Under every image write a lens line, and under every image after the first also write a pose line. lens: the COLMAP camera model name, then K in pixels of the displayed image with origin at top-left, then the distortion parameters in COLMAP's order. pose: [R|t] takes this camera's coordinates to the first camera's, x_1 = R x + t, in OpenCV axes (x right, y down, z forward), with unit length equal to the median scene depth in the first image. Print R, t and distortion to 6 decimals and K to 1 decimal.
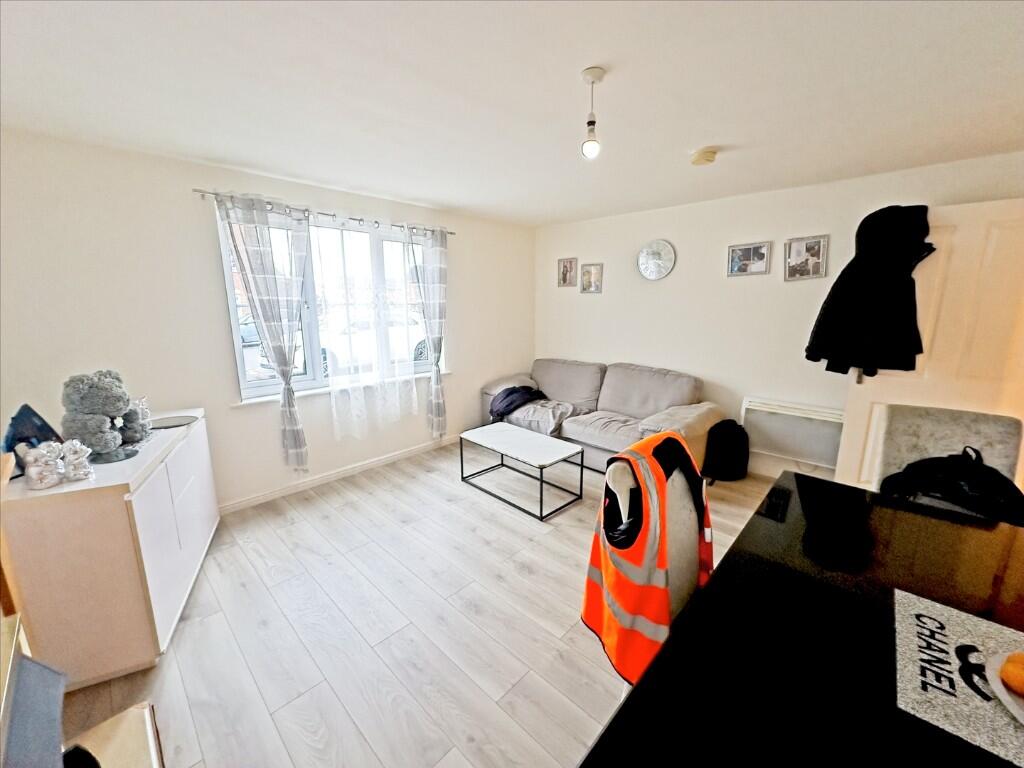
lens RADIAL K [[406.9, 0, 514.1], [0, 406.9, 384.1], [0, 0, 1]] dist [0.000195, 0.000212]
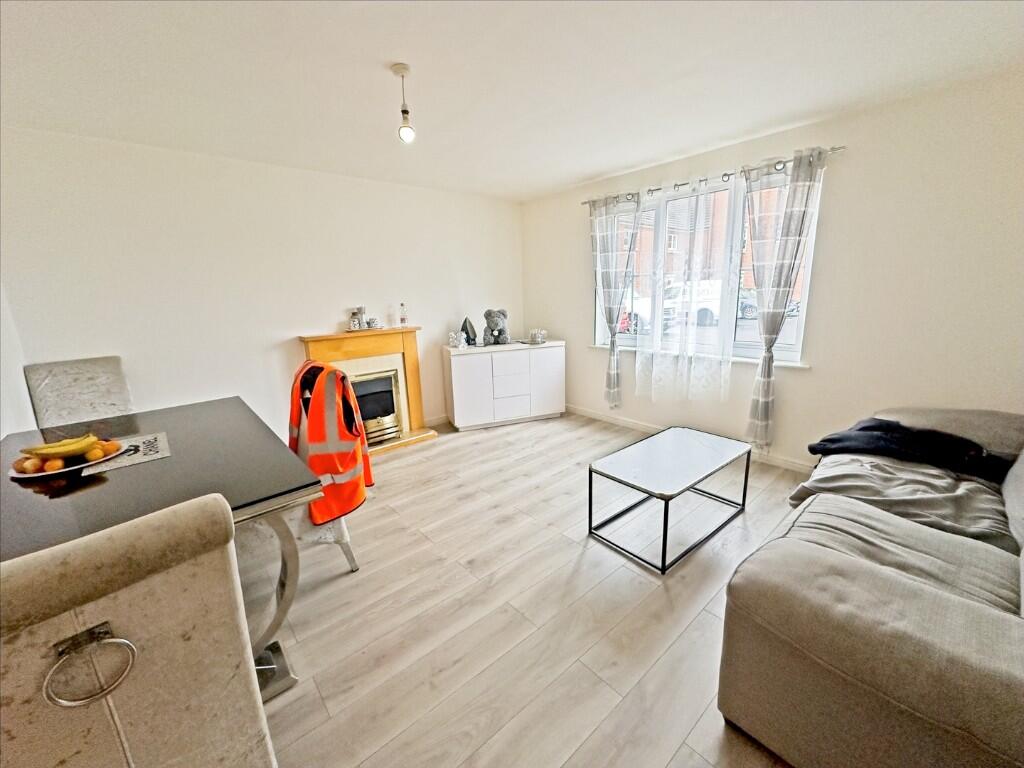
lens RADIAL K [[406.9, 0, 514.1], [0, 406.9, 385.8], [0, 0, 1]] dist [0.000195, 0.000212]
pose [[-0.096716, 0.229950, -0.968385, 0.800195], [-0.167001, 0.955403, 0.243547, -0.122315], [0.981202, 0.185277, -0.054001, 0.823586]]
